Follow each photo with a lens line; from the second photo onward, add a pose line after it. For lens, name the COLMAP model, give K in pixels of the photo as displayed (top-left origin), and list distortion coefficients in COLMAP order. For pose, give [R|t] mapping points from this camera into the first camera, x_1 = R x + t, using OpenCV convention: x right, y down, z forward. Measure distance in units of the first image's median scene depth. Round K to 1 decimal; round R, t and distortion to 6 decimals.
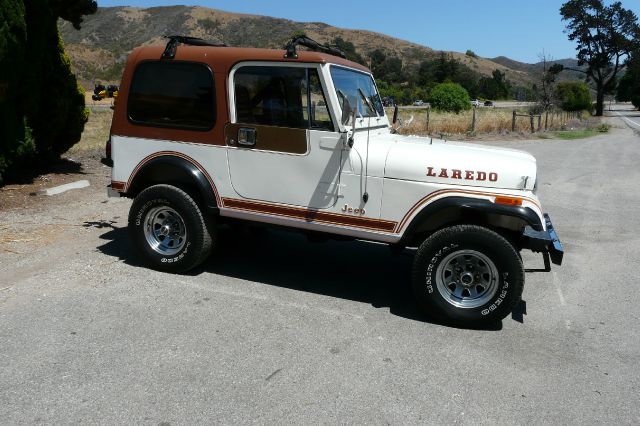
lens RADIAL K [[535.7, 0, 320.2], [0, 535.7, 217.6], [0, 0, 1]] dist [-0.077702, 0.087473]
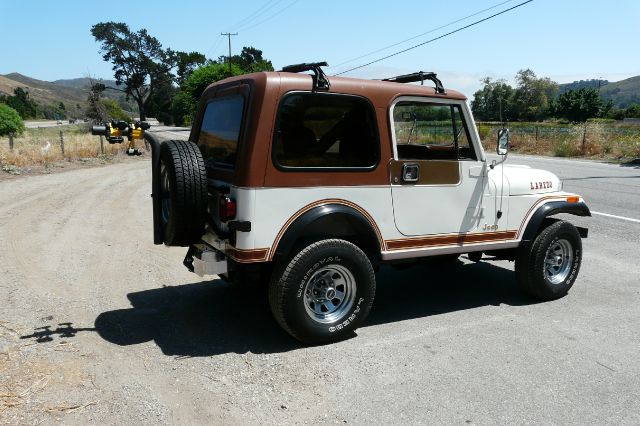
lens RADIAL K [[528.9, 0, 332.3], [0, 528.9, 212.1], [0, 0, 1]] dist [-0.075626, 0.077852]
pose [[0.655582, -0.148128, 0.740453, -0.924521], [0.177638, 0.983306, 0.039433, -0.140123], [-0.733932, 0.105681, 0.670951, 0.450721]]
